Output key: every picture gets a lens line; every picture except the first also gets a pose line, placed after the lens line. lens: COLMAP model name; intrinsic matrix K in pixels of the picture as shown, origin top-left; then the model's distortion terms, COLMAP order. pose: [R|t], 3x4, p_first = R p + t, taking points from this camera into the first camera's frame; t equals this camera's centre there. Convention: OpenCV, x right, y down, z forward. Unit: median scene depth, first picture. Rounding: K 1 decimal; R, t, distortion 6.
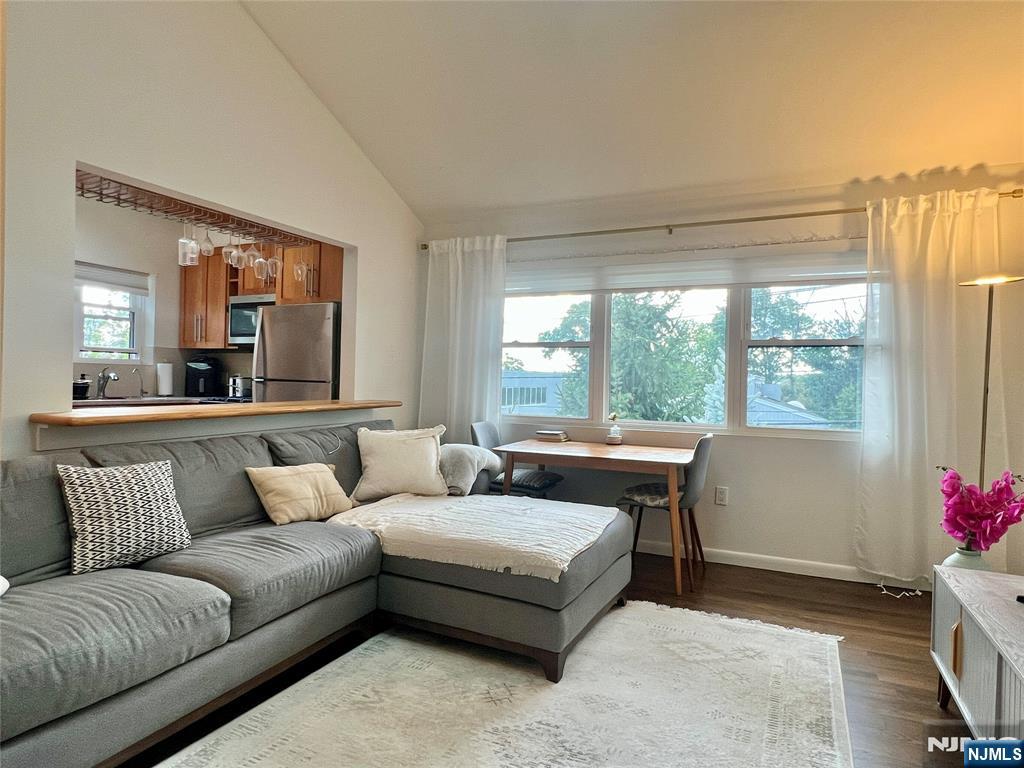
lens RADIAL K [[588.6, 0, 510.5], [0, 588.6, 384.0], [0, 0, 1]] dist [-0.011175, 0.004469]
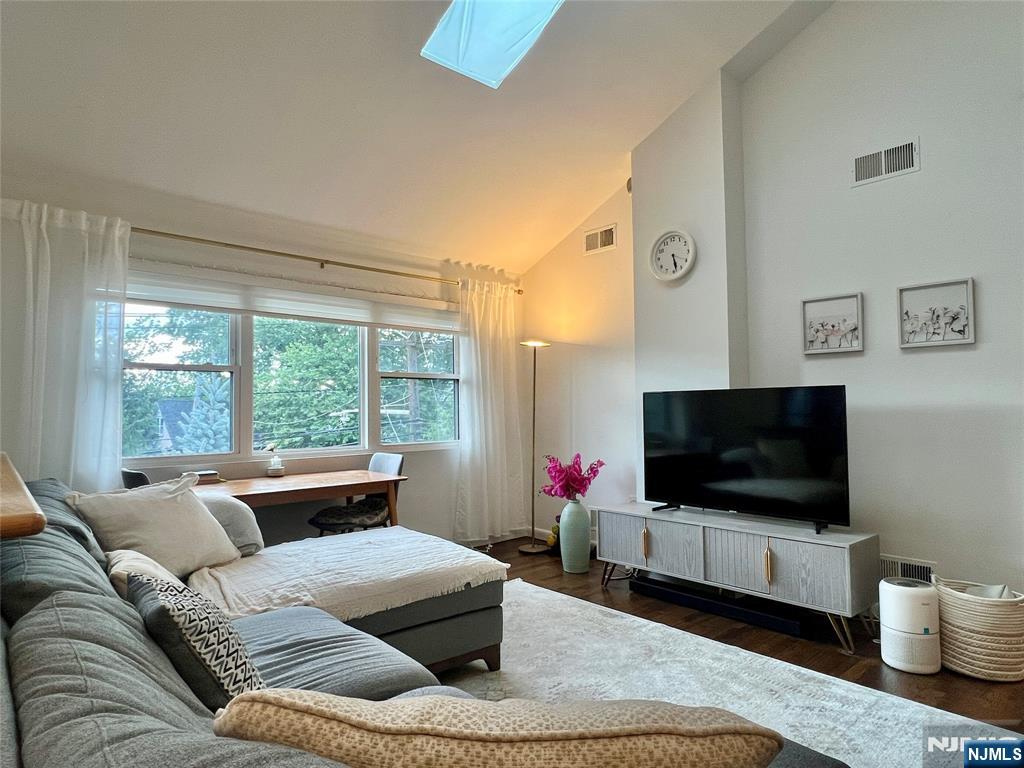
lens RADIAL K [[588.6, 0, 501.4], [0, 588.6, 381.4], [0, 0, 1]] dist [-0.011175, 0.004469]
pose [[0.418448, 0.021098, 0.907996, -0.697930], [0.022739, 0.999173, -0.033696, -0.012610], [-0.907956, 0.034746, 0.417623, 0.353611]]
